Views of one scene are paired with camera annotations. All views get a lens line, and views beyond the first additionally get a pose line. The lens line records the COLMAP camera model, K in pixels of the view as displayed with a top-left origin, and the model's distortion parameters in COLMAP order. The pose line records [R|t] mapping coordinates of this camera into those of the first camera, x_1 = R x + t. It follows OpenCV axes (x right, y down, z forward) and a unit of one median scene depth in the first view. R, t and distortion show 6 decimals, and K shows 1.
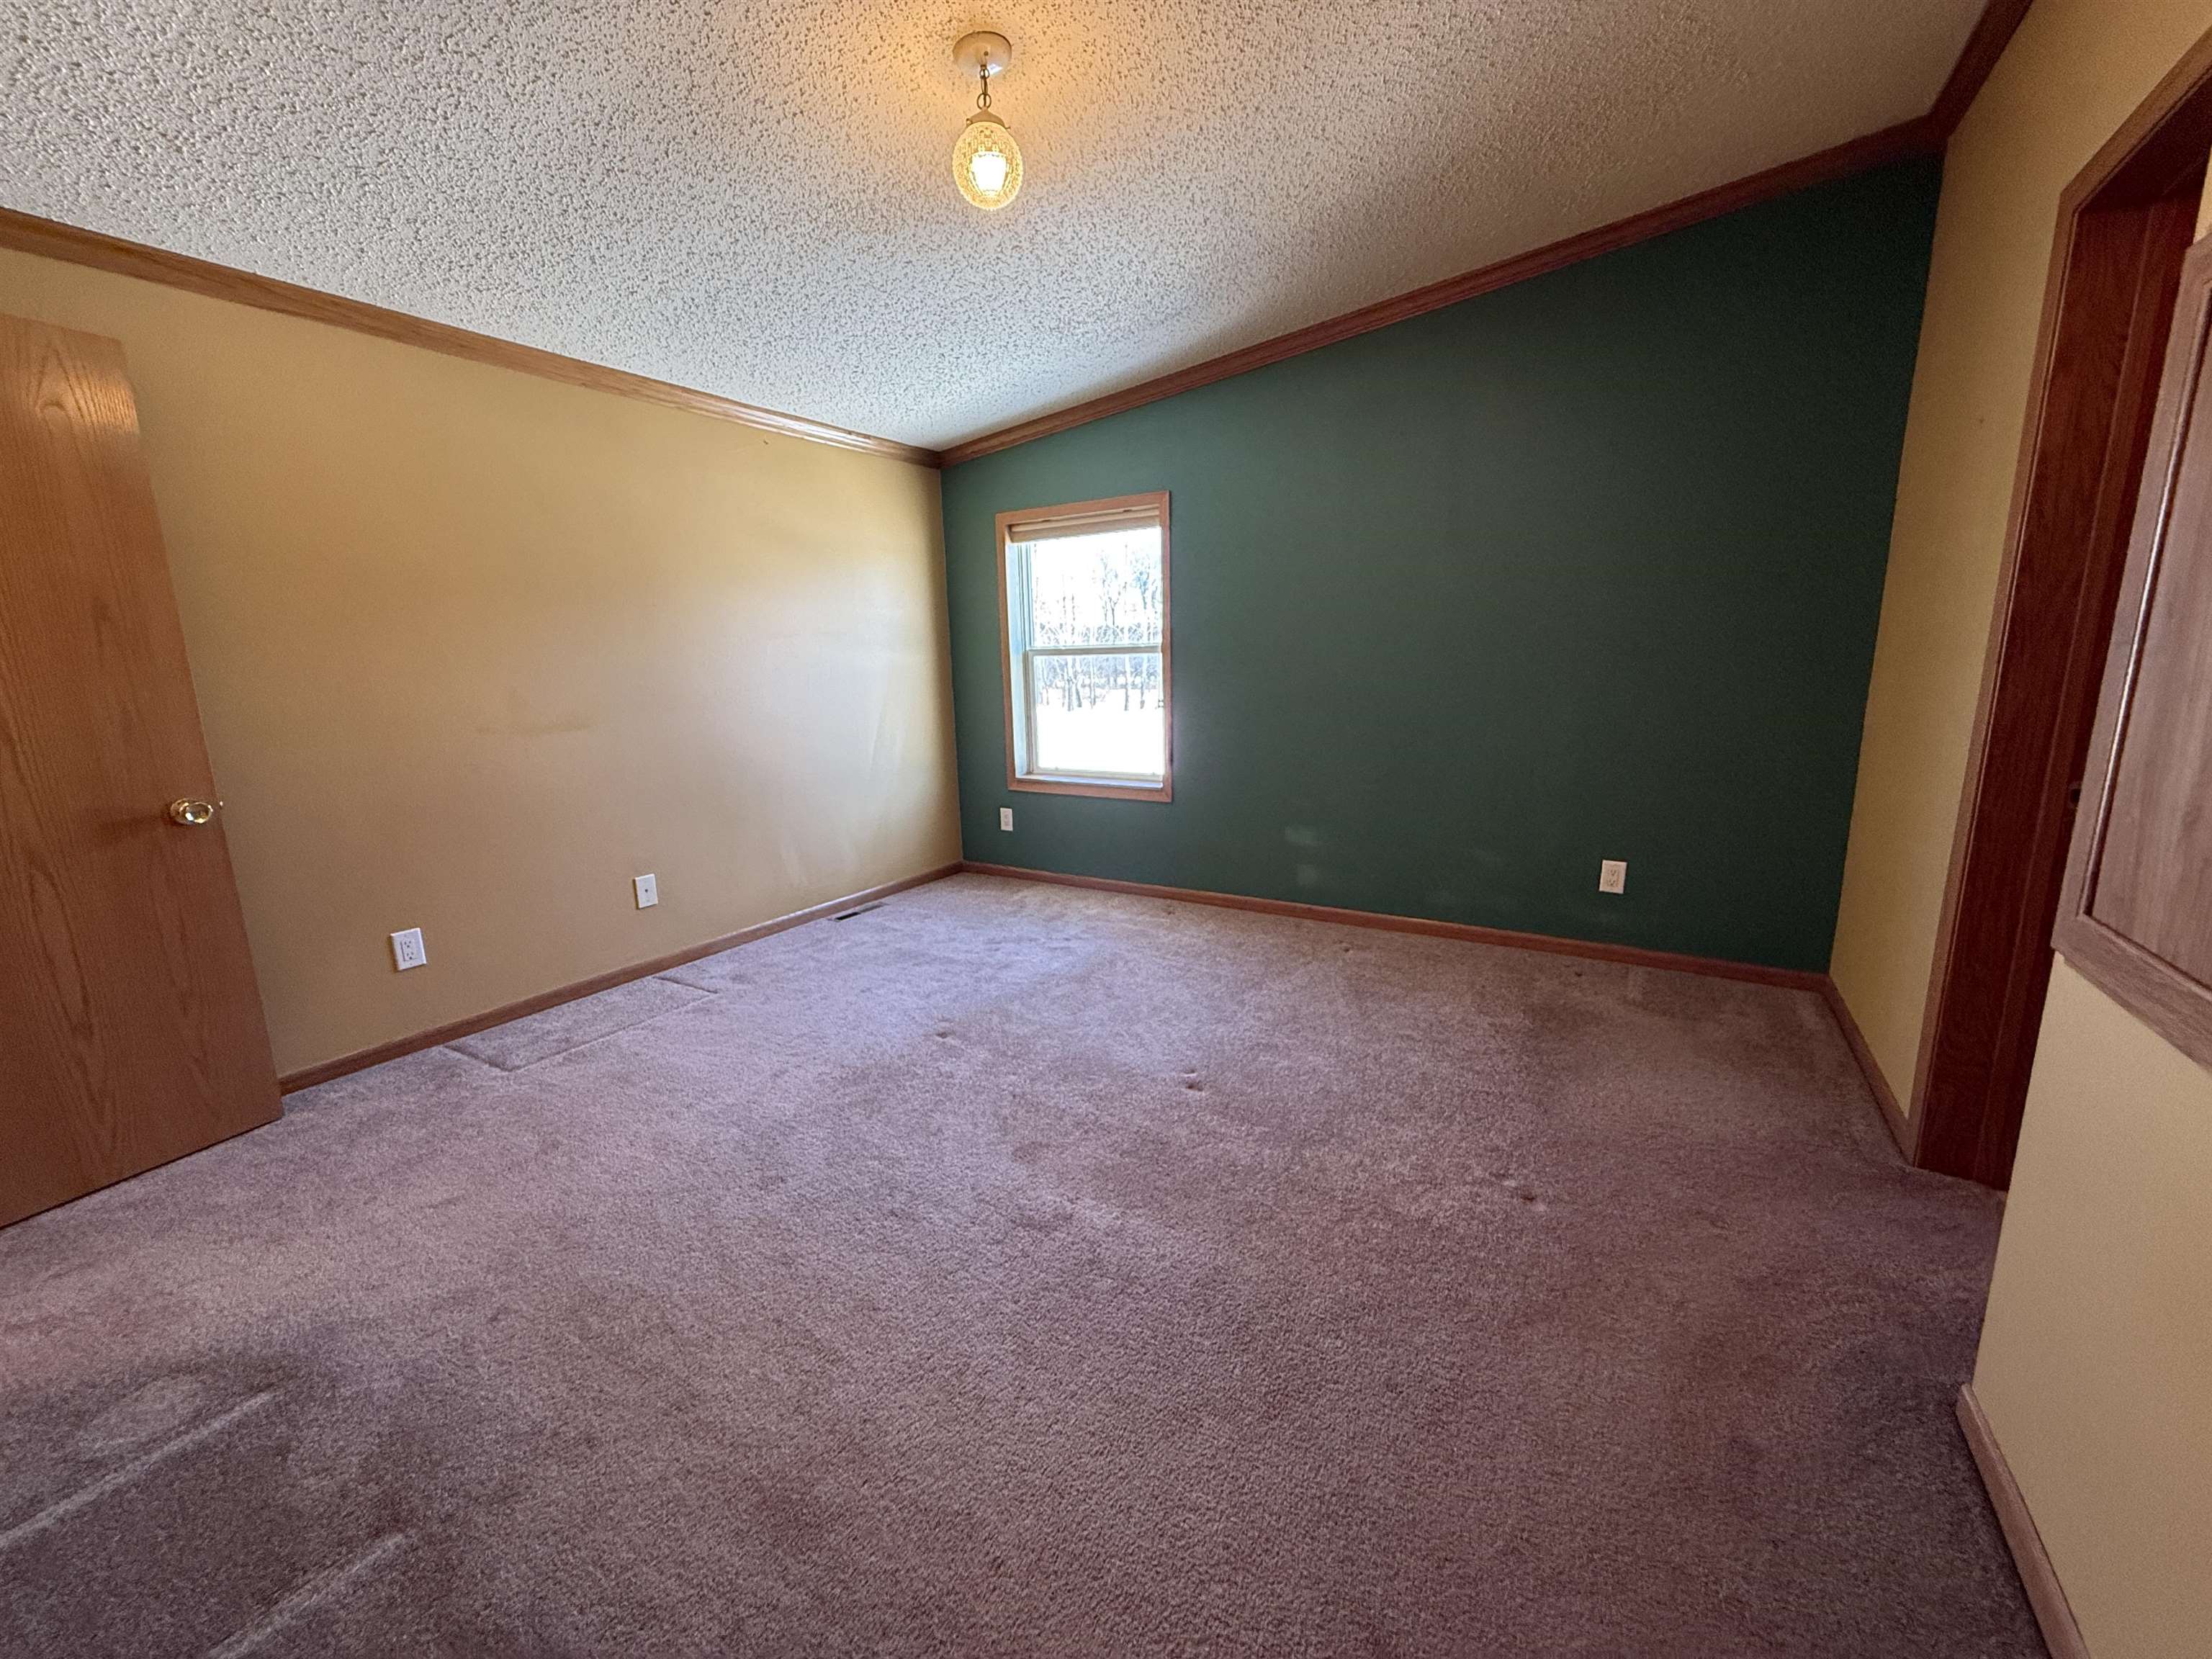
lens RADIAL K [[876.5, 0, 1100.2], [0, 876.5, 829.4], [0, 0, 1]] dist [-0.000511, -0.000119]
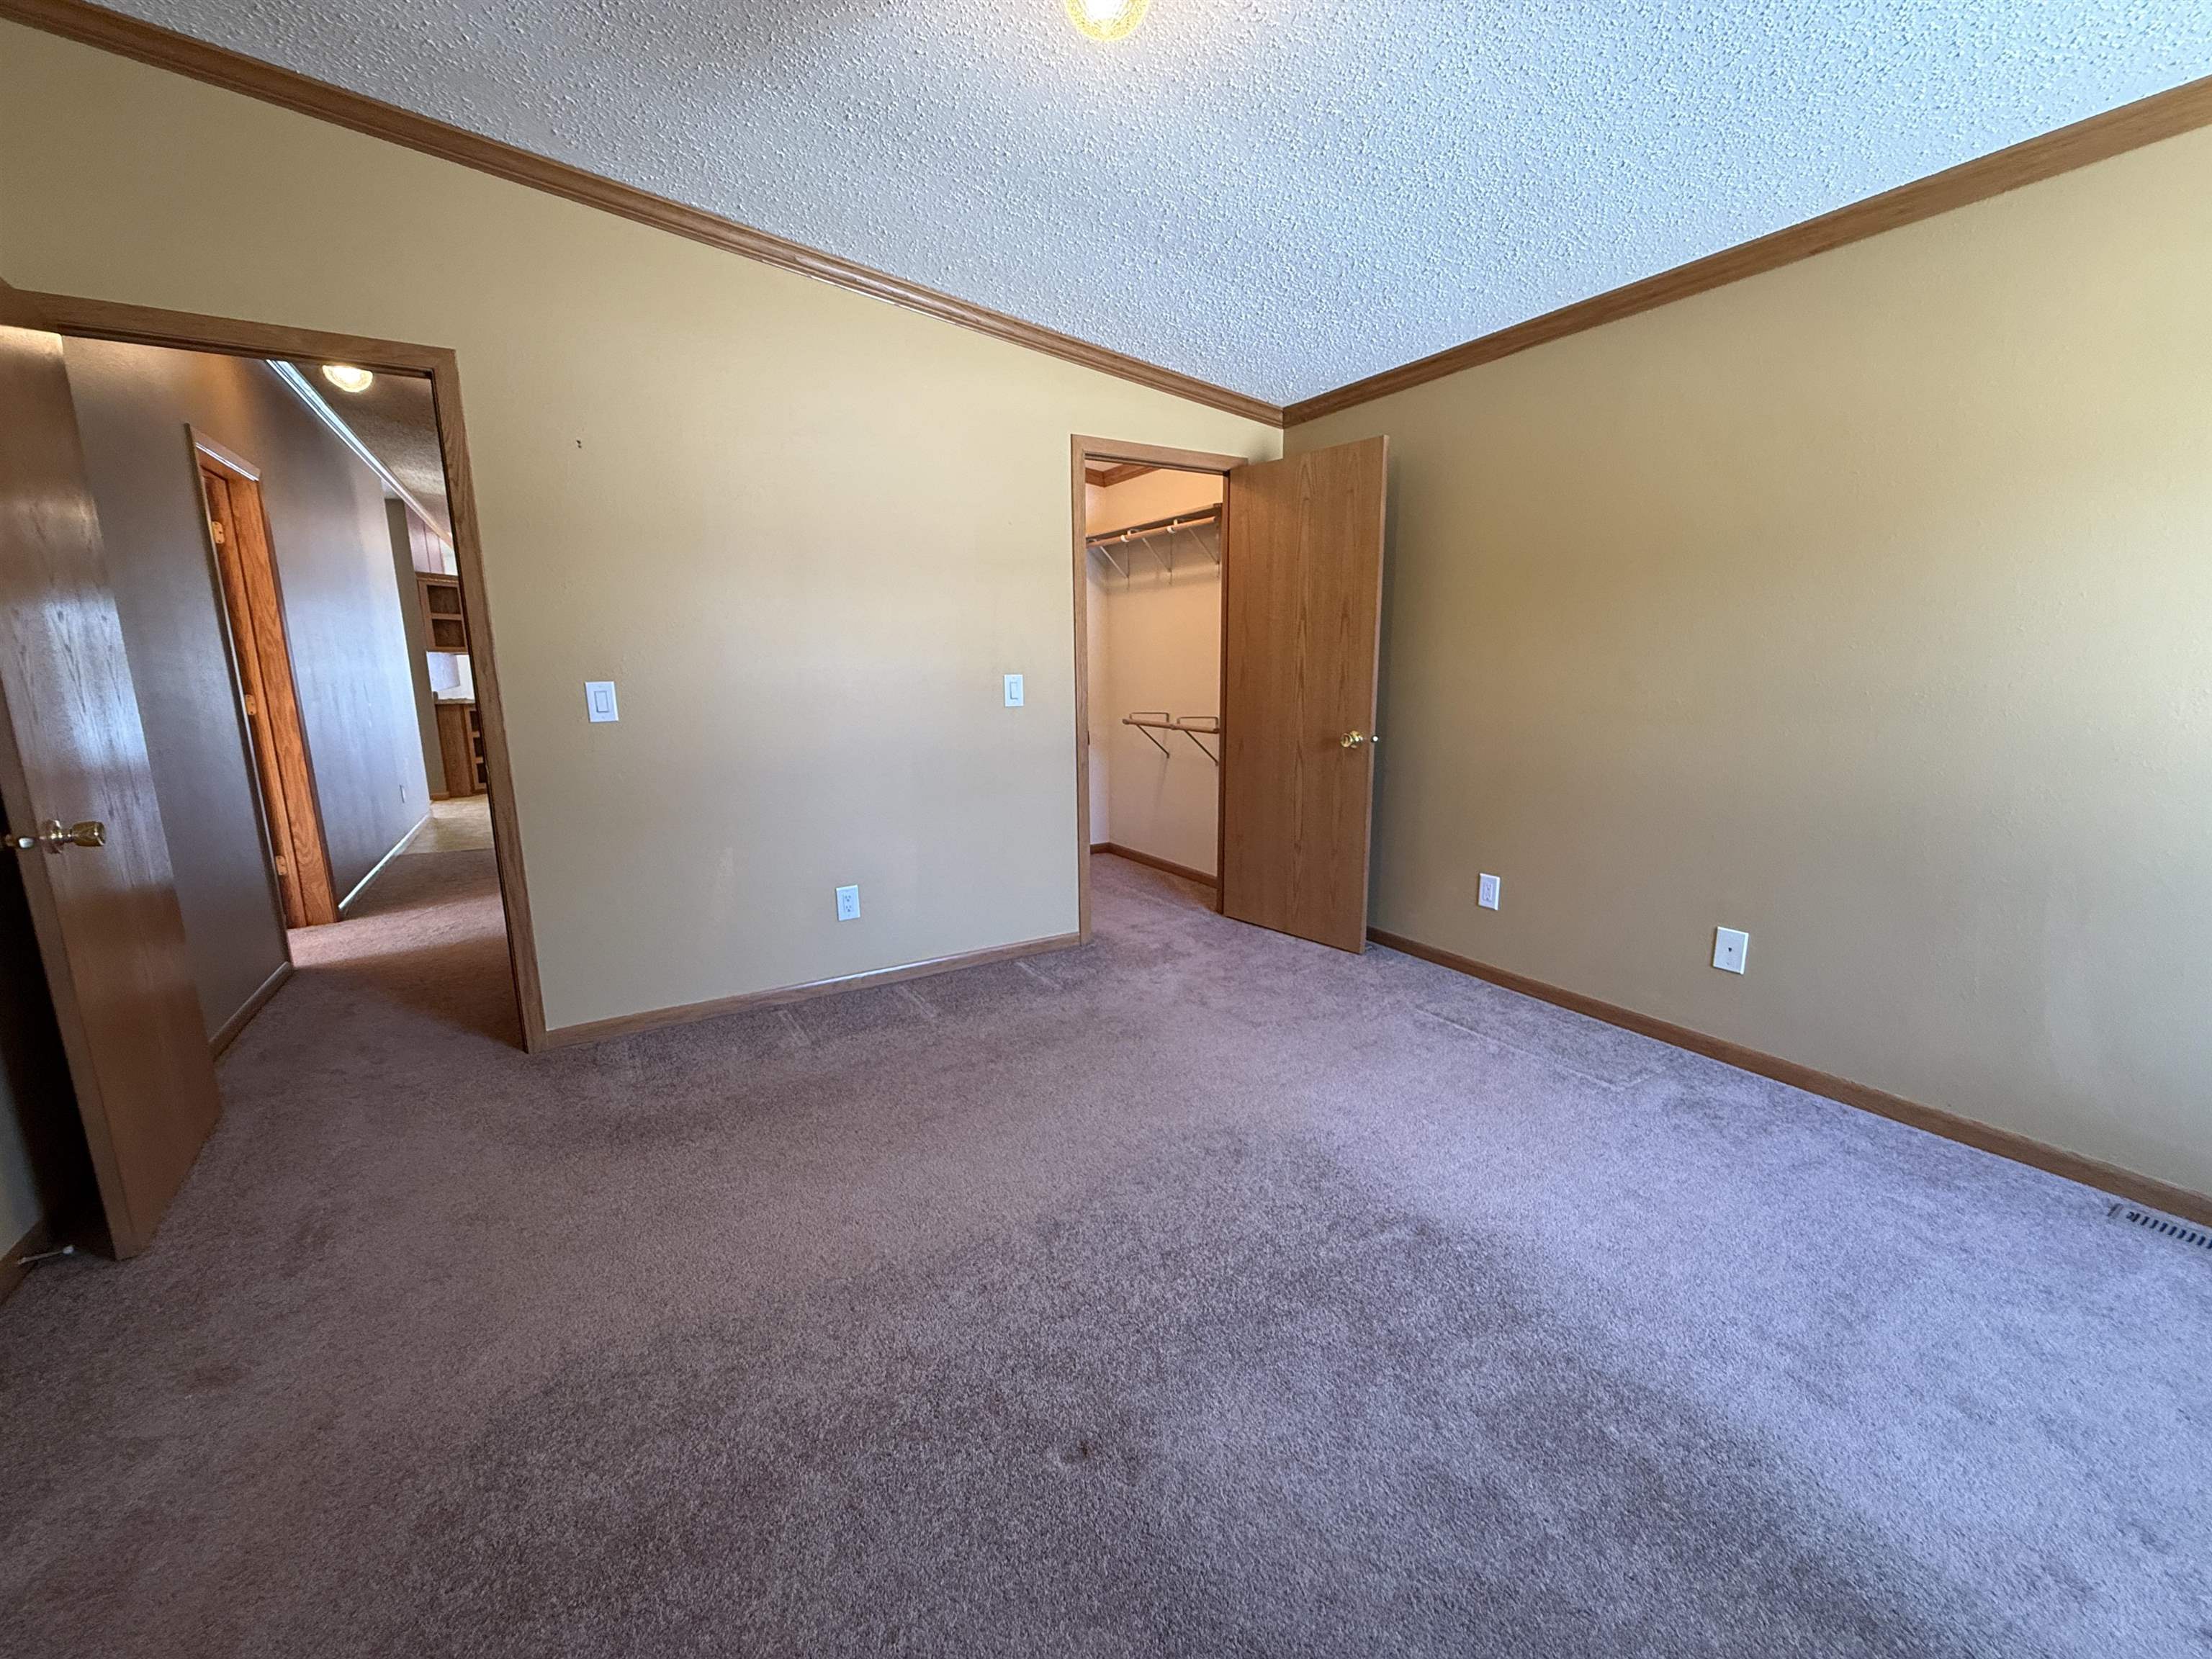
lens RADIAL K [[876.5, 0, 1097.5], [0, 876.5, 828.5], [0, 0, 1]] dist [-0.000511, -0.000119]
pose [[-0.456336, 0.190440, -0.869189, 0.432526], [-0.154765, 0.944952, 0.288293, -0.194782], [0.876245, 0.266079, -0.401742, 0.989101]]
